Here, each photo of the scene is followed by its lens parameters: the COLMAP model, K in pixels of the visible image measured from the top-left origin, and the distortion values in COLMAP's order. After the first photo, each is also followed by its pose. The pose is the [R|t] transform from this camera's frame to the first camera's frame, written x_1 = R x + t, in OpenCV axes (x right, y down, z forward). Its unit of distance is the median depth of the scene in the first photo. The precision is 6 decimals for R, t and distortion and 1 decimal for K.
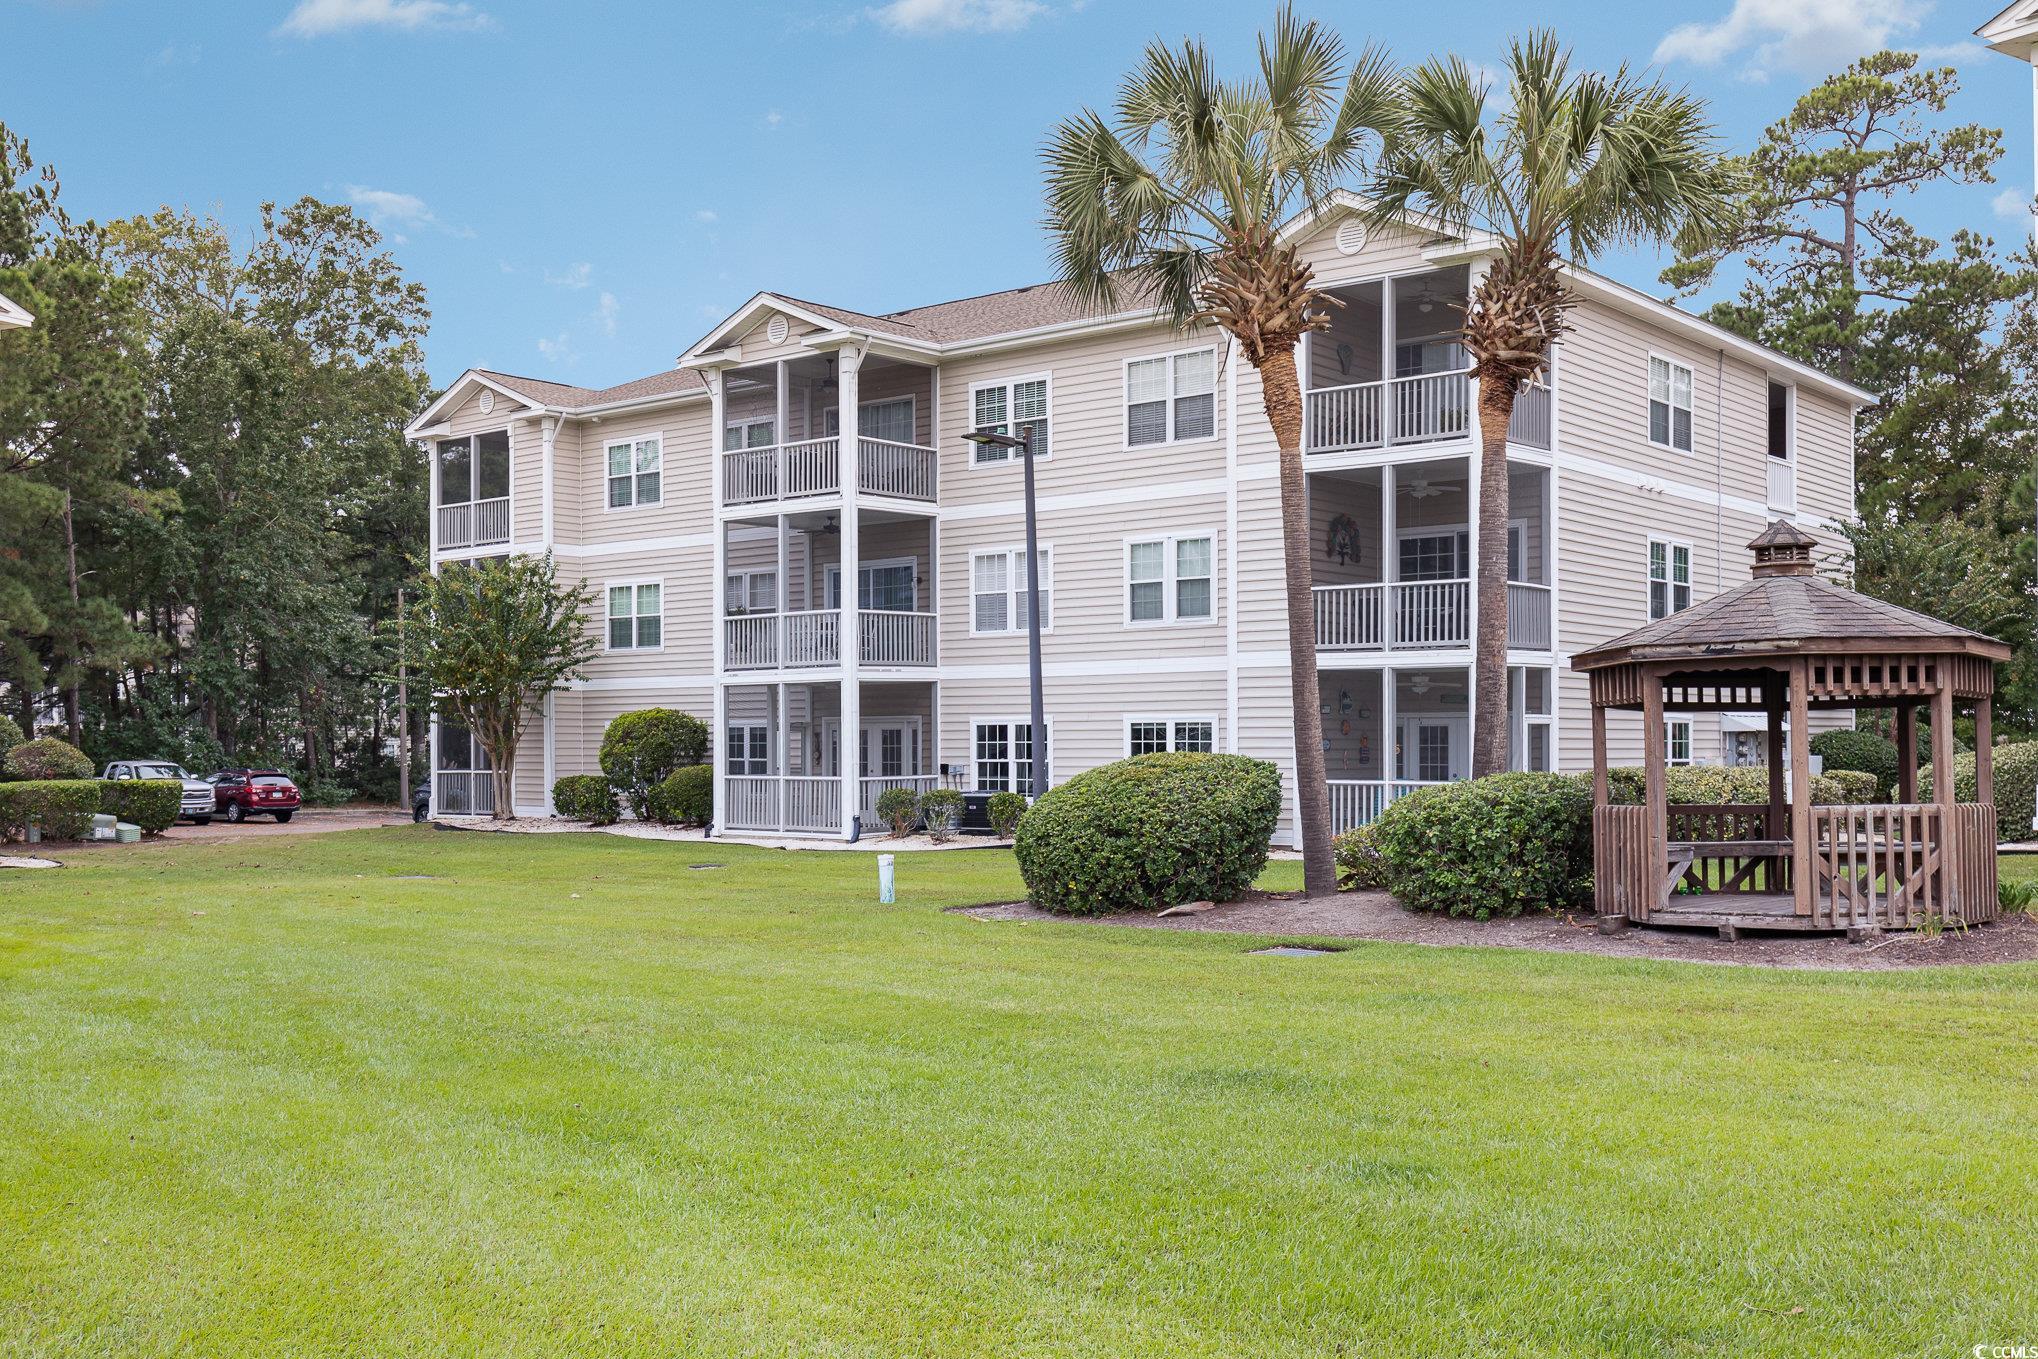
lens RADIAL K [[1071.0, 0, 1018.9], [0, 1071.0, 761.1], [0, 0, 1]] dist [-0.020673, -0.000659]
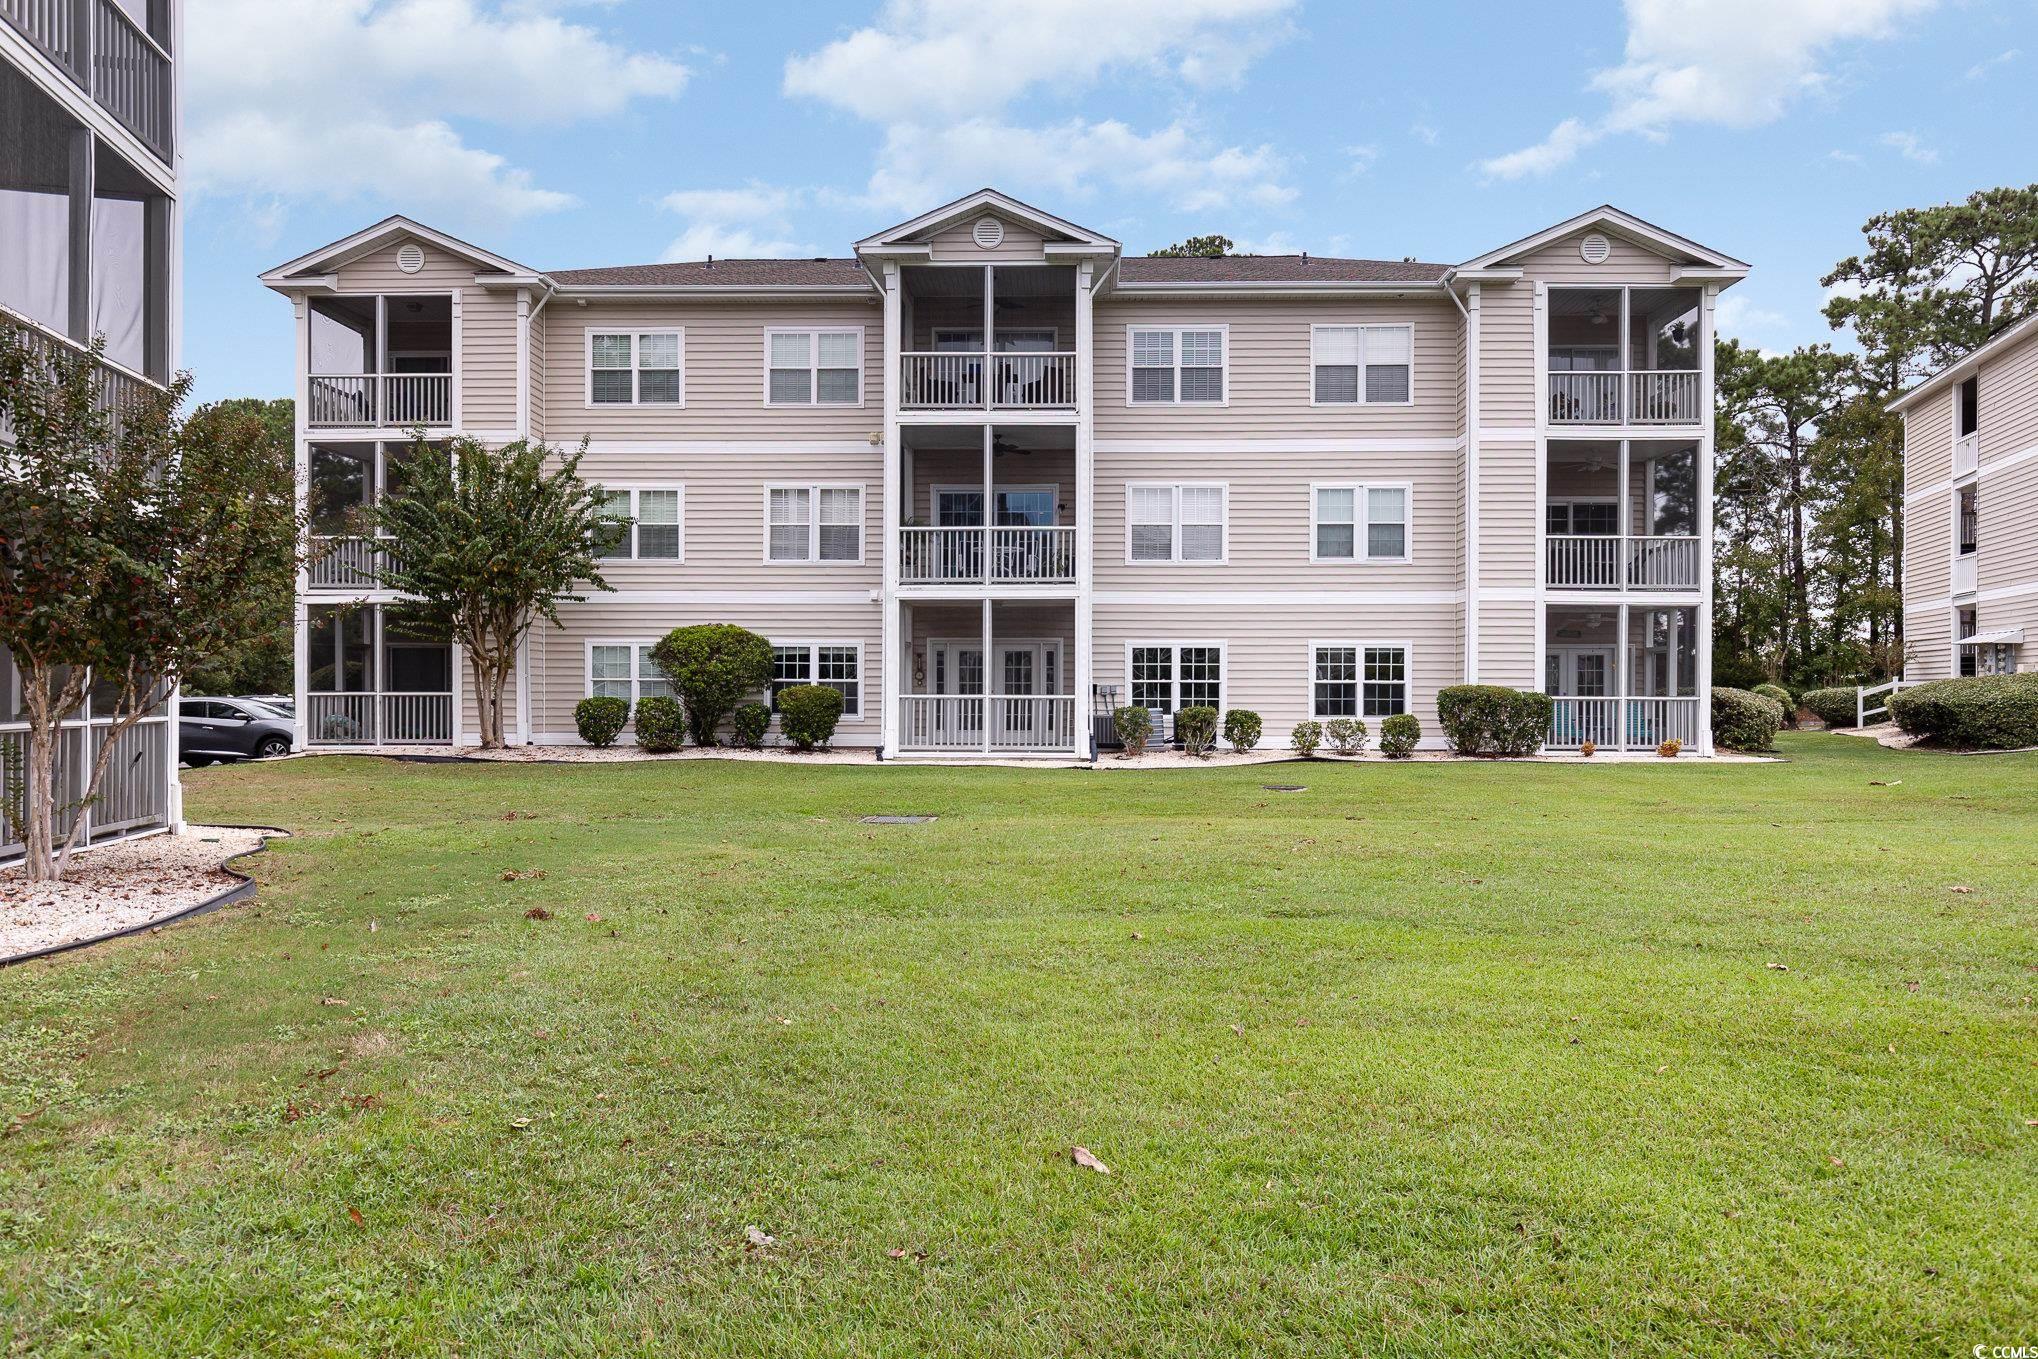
lens RADIAL K [[908.0, 0, 1016.7], [0, 908.0, 677.7], [0, 0, 1]] dist [0.003812, -0.000298]
pose [[0.923909, 0.001796, 0.382608, -0.485147], [-0.000264, 0.999992, -0.004058, -0.000166], [-0.382612, 0.003648, 0.923902, 0.207995]]
